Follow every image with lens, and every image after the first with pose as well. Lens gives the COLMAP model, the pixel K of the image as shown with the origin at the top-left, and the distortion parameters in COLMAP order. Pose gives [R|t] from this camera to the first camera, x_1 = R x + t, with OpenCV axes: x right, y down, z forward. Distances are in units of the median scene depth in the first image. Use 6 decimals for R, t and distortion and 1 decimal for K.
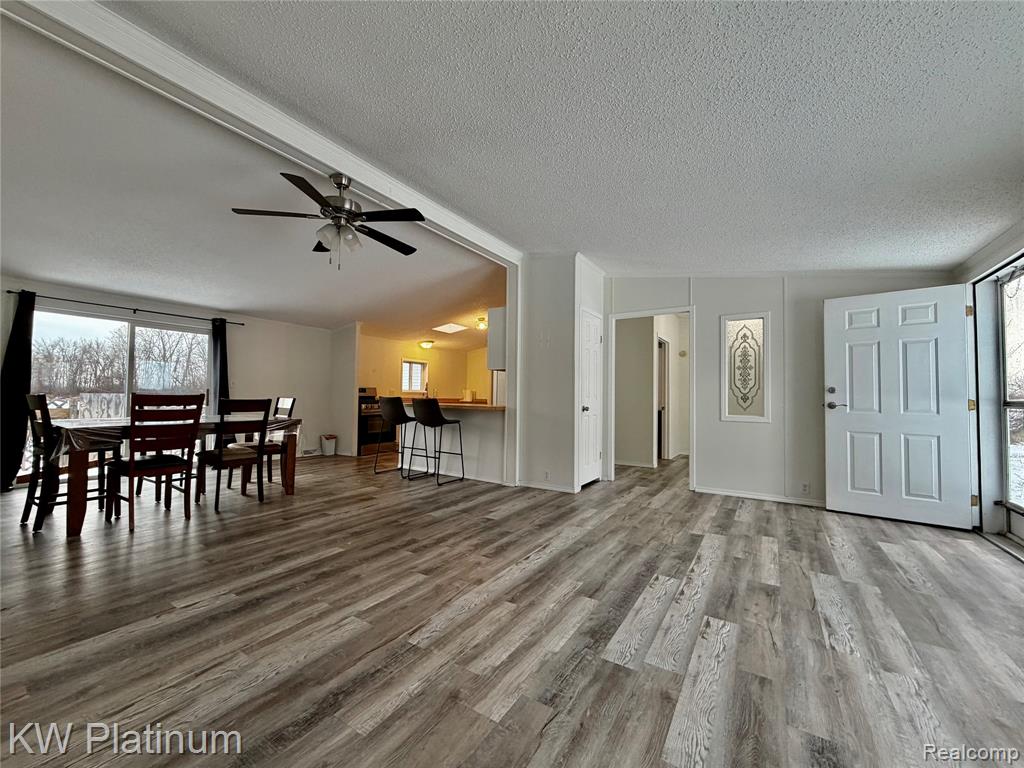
lens RADIAL K [[409.1, 0, 512.0], [0, 409.1, 384.0], [0, 0, 1]] dist [0.001463, 0.000207]
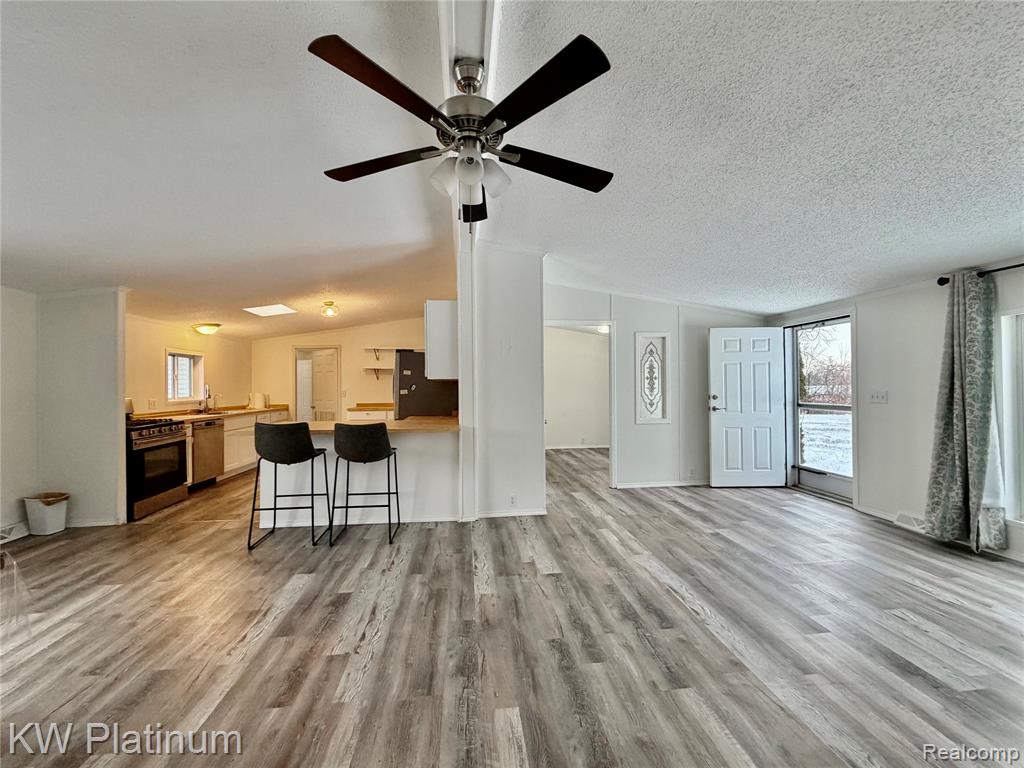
lens RADIAL K [[406.7, 0, 509.3], [0, 406.7, 385.5], [0, 0, 1]] dist [0.000961, 0.000100]
pose [[0.775320, -0.019196, 0.631277, -0.614355], [-0.003351, 0.999399, 0.034505, -0.071501], [-0.631560, -0.028868, 0.774789, 0.432543]]
